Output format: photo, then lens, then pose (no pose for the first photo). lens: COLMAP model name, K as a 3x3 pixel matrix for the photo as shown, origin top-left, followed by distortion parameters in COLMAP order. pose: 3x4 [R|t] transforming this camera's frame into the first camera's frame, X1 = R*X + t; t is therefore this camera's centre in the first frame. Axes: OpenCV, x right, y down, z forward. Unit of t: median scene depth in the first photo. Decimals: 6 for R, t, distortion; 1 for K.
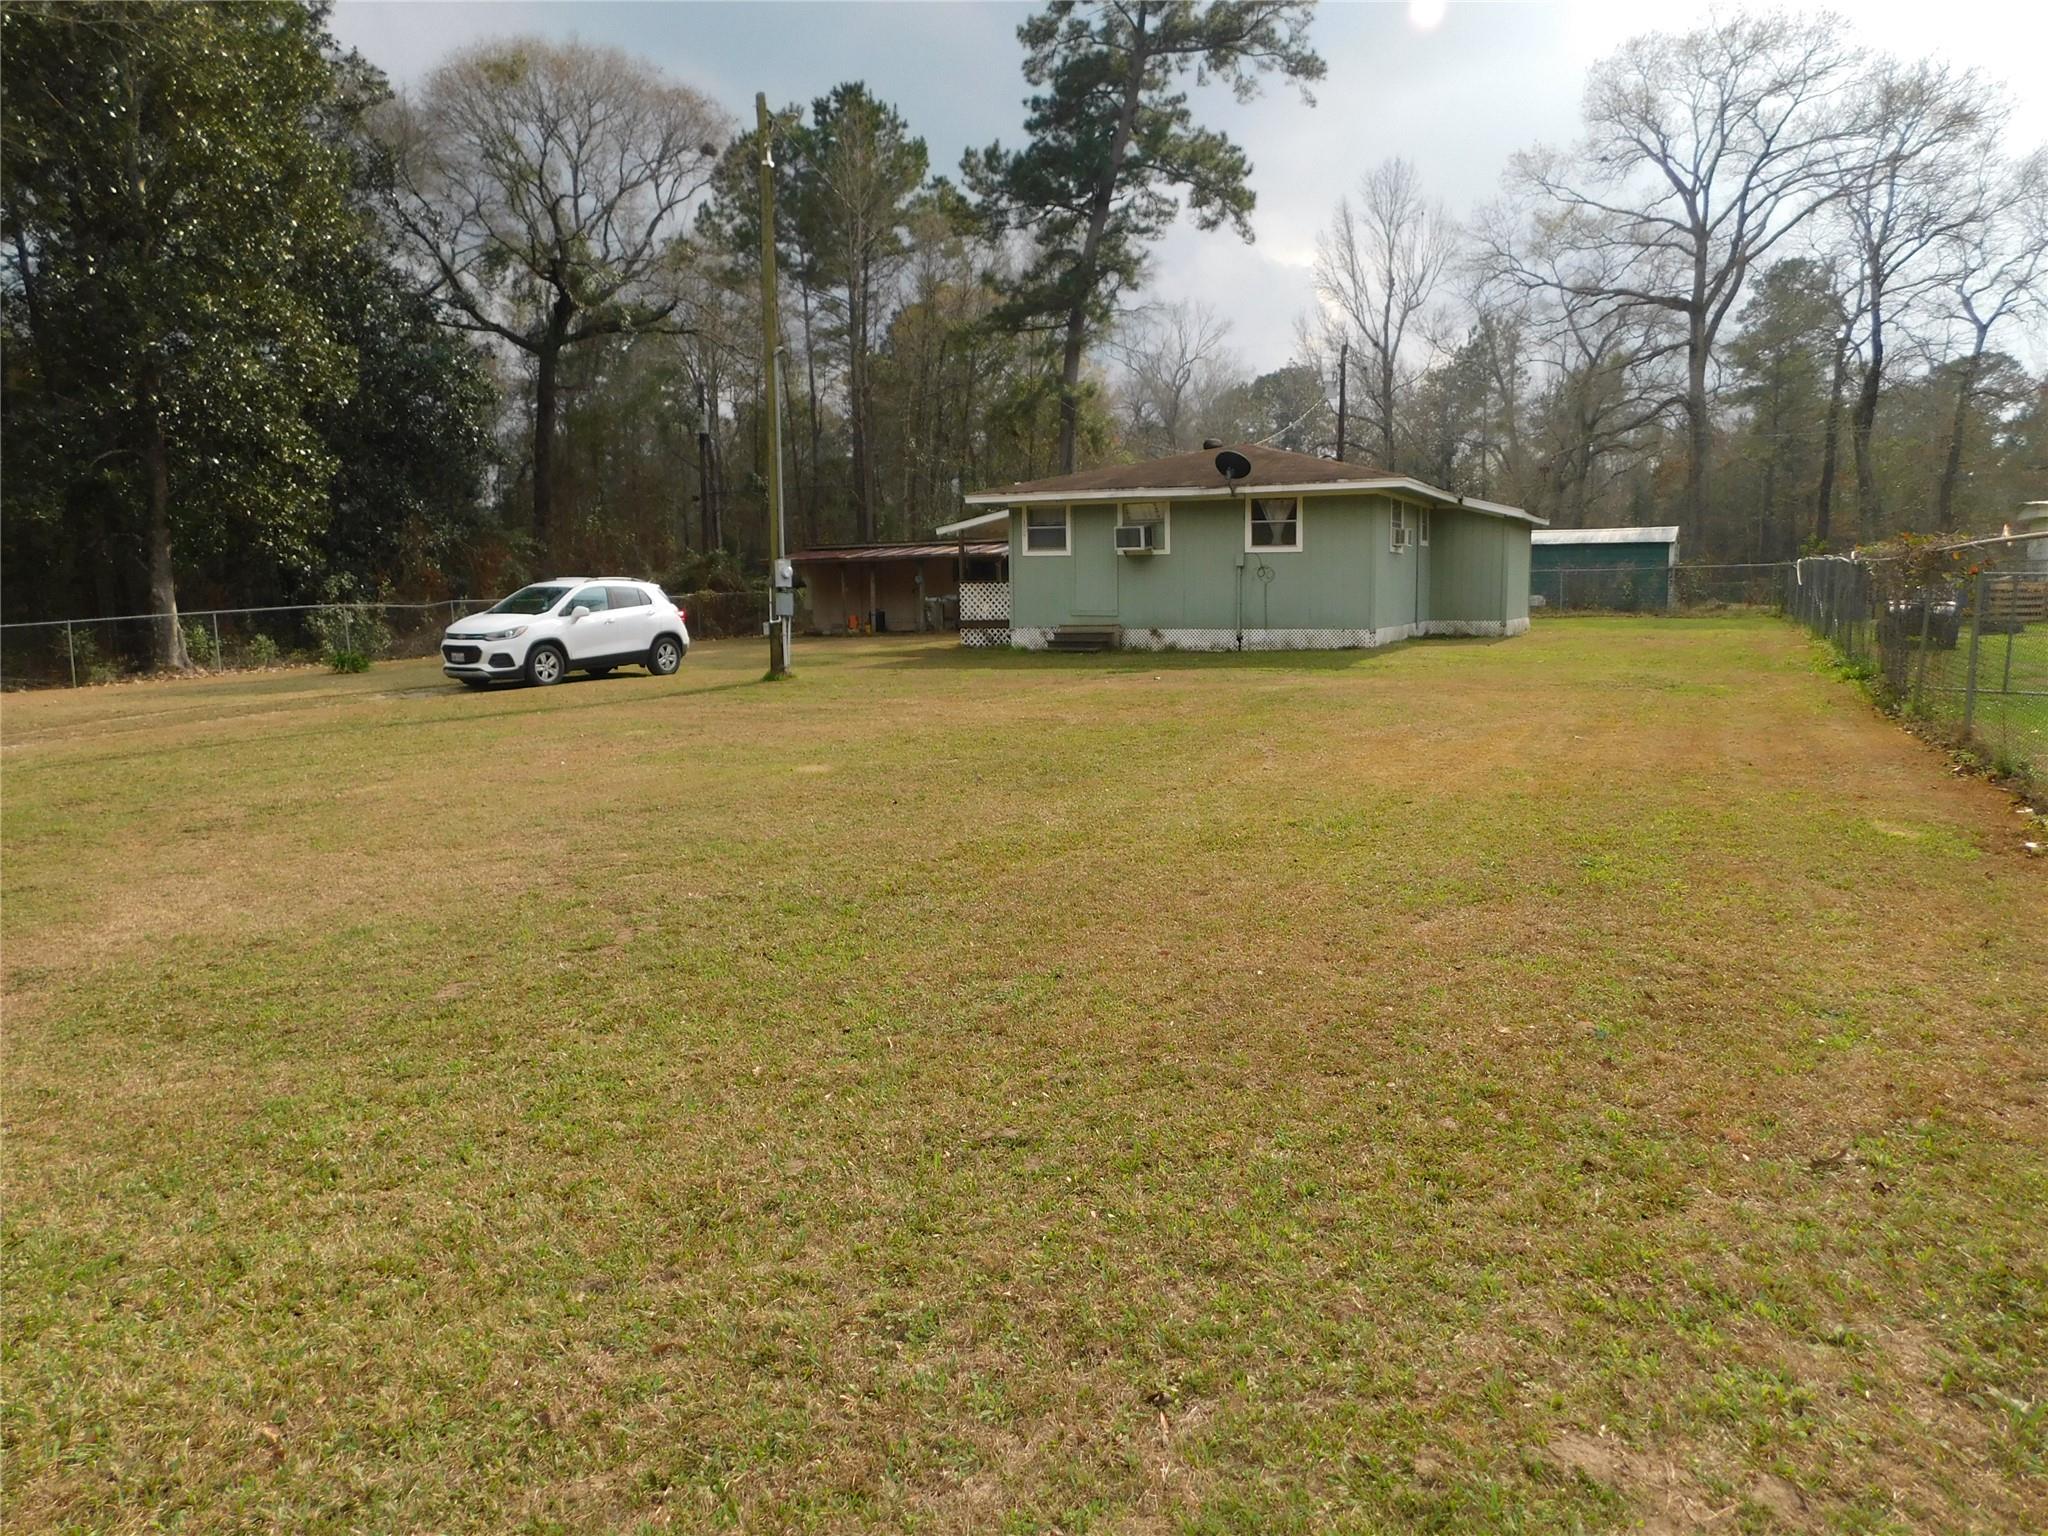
lens RADIAL K [[1351.5, 0, 1027.7], [0, 1351.5, 779.2], [0, 0, 1]] dist [-0.081259, 0.067602]
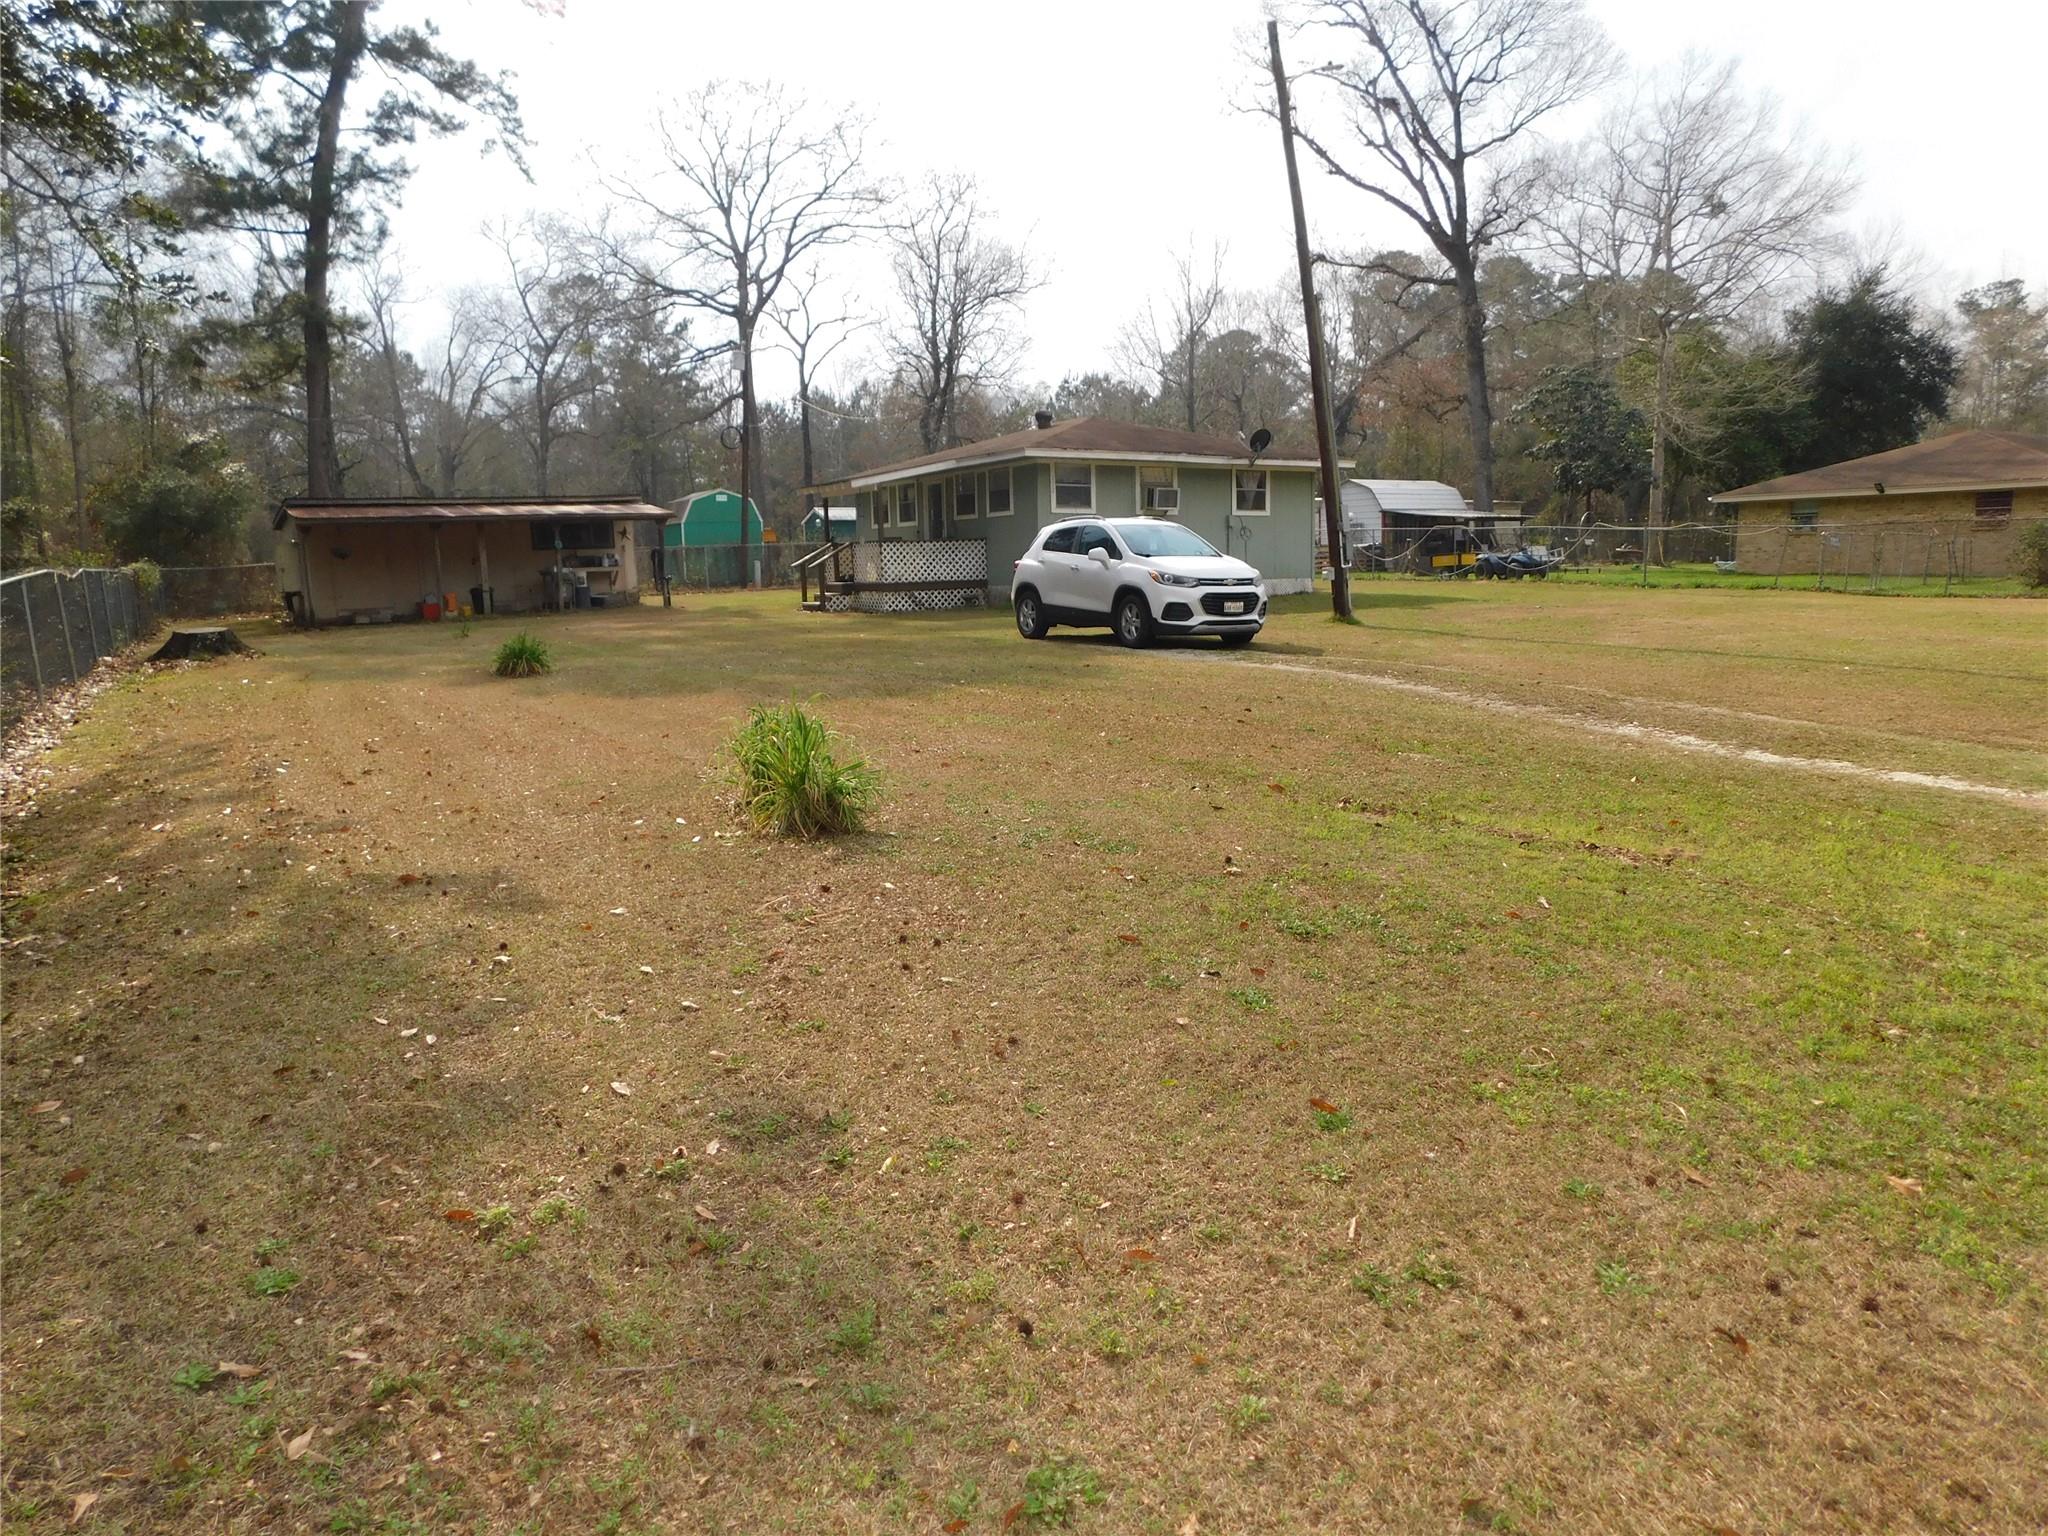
lens RADIAL K [[1351.5, 0, 1027.7], [0, 1351.5, 779.2], [0, 0, 1]] dist [-0.081259, 0.067602]
pose [[0.522268, -0.132673, 0.842398, -0.944633], [0.130409, 0.988631, 0.074853, -0.051104], [-0.842751, 0.070763, 0.533632, 0.535720]]
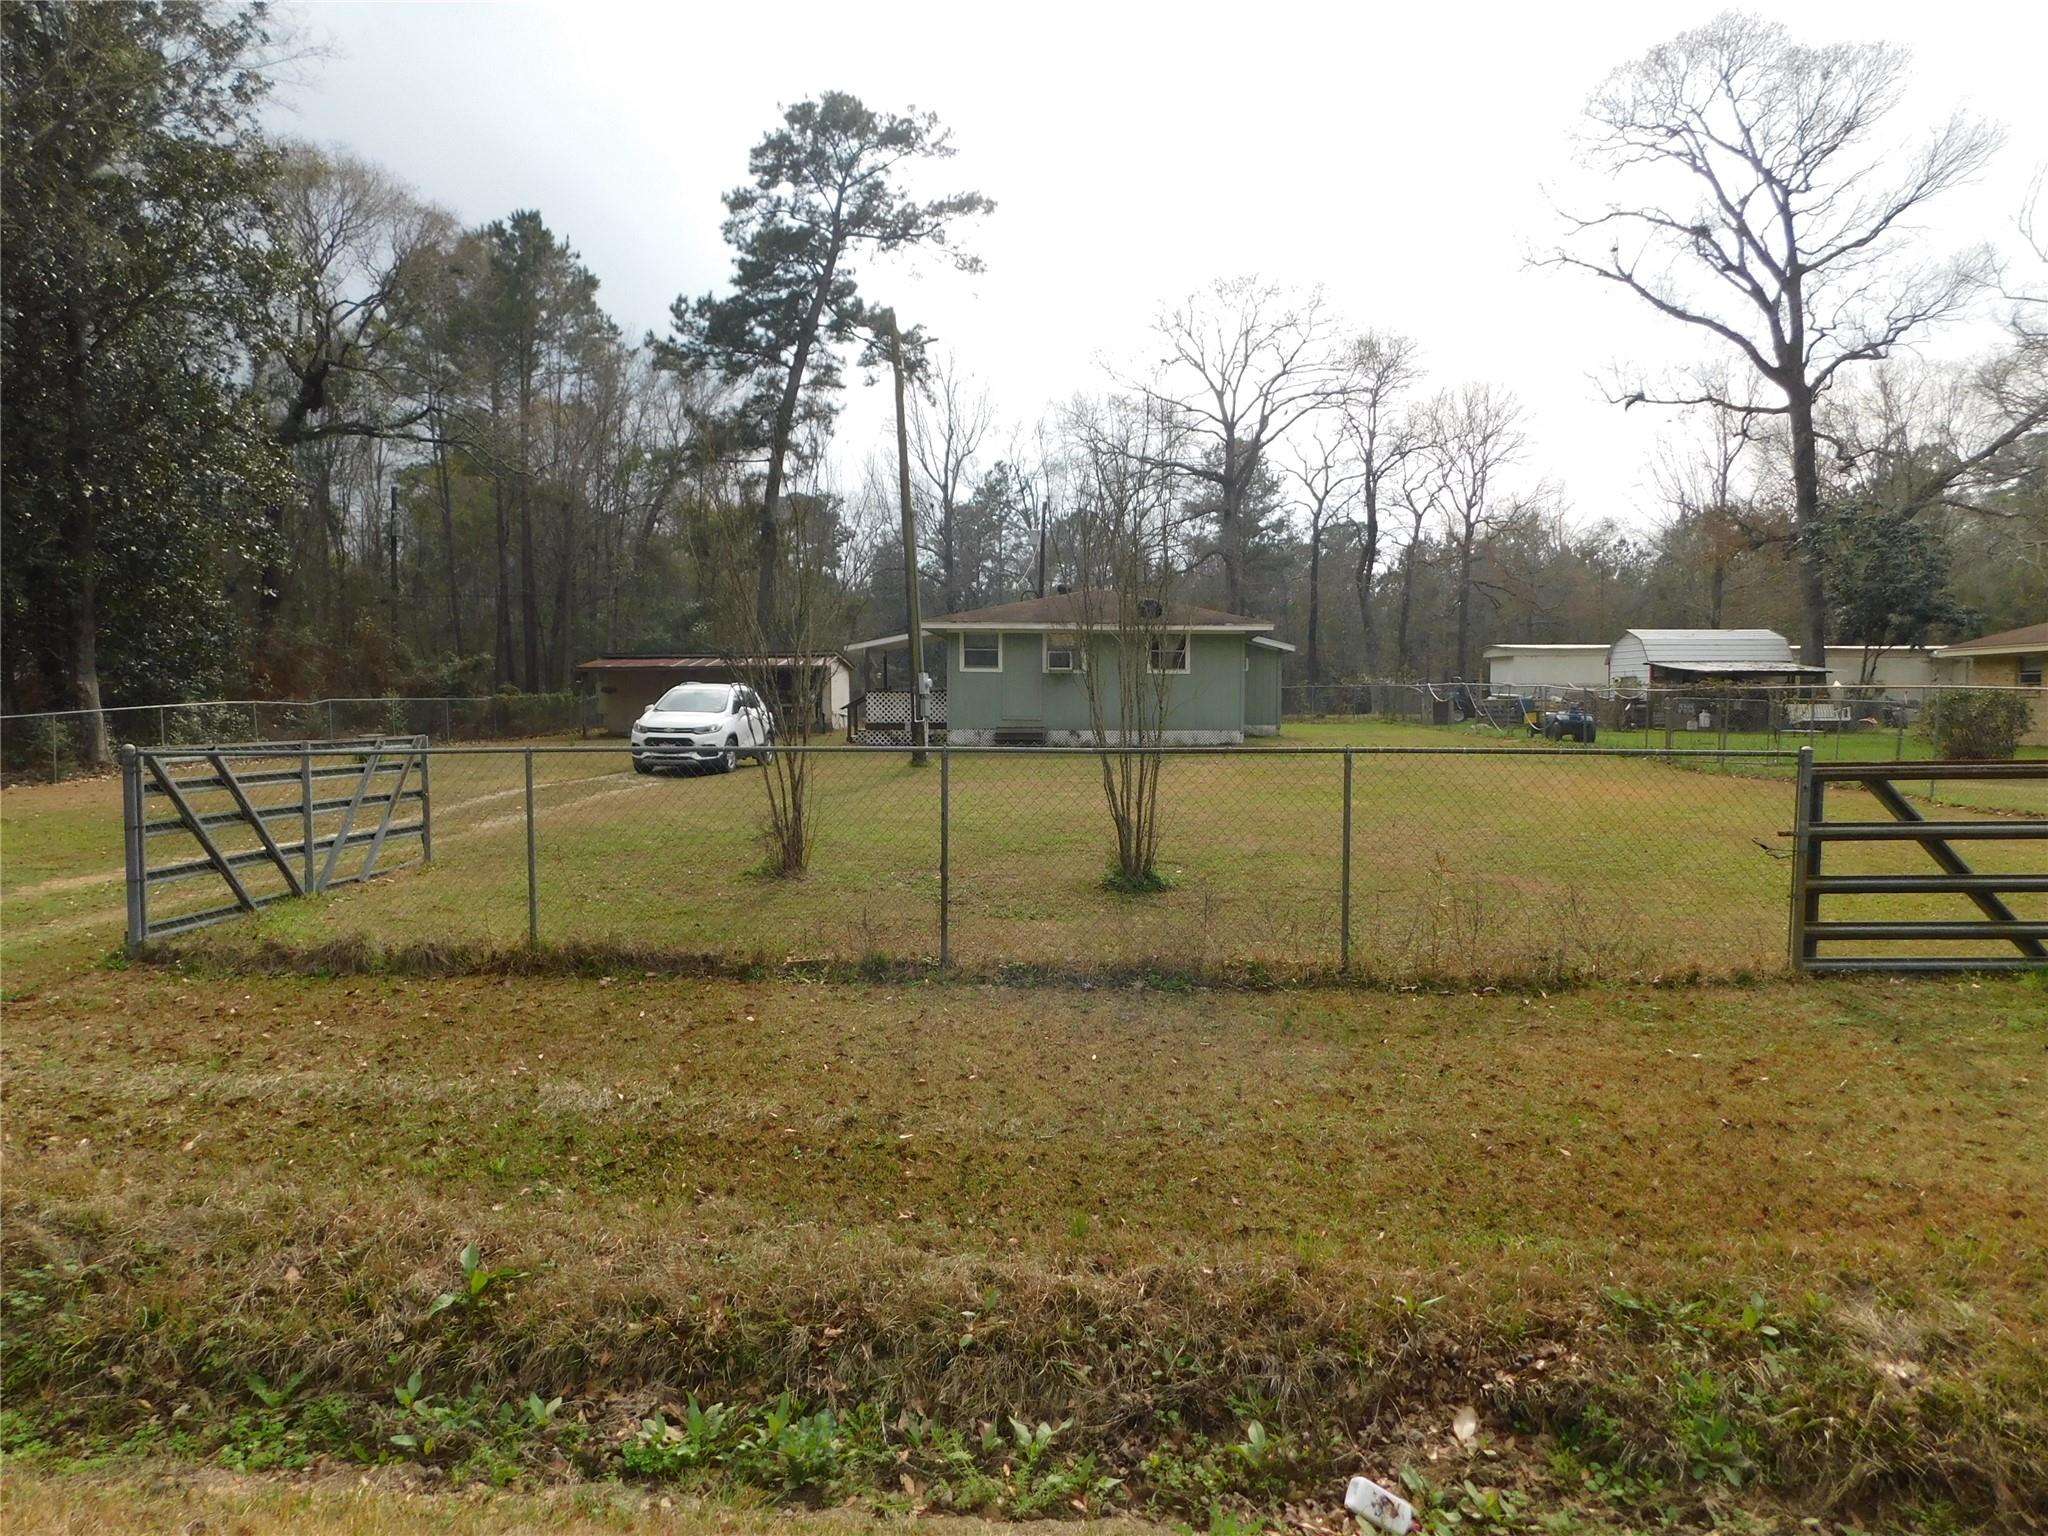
lens RADIAL K [[1349.1, 0, 1035.9], [0, 1349.1, 778.4], [0, 0, 1]] dist [-0.081232, 0.053366]
pose [[0.908735, -0.009655, 0.417261, -0.493877], [0.043643, 0.996450, -0.071992, 0.027114], [-0.415085, 0.083632, 0.905931, -0.158676]]
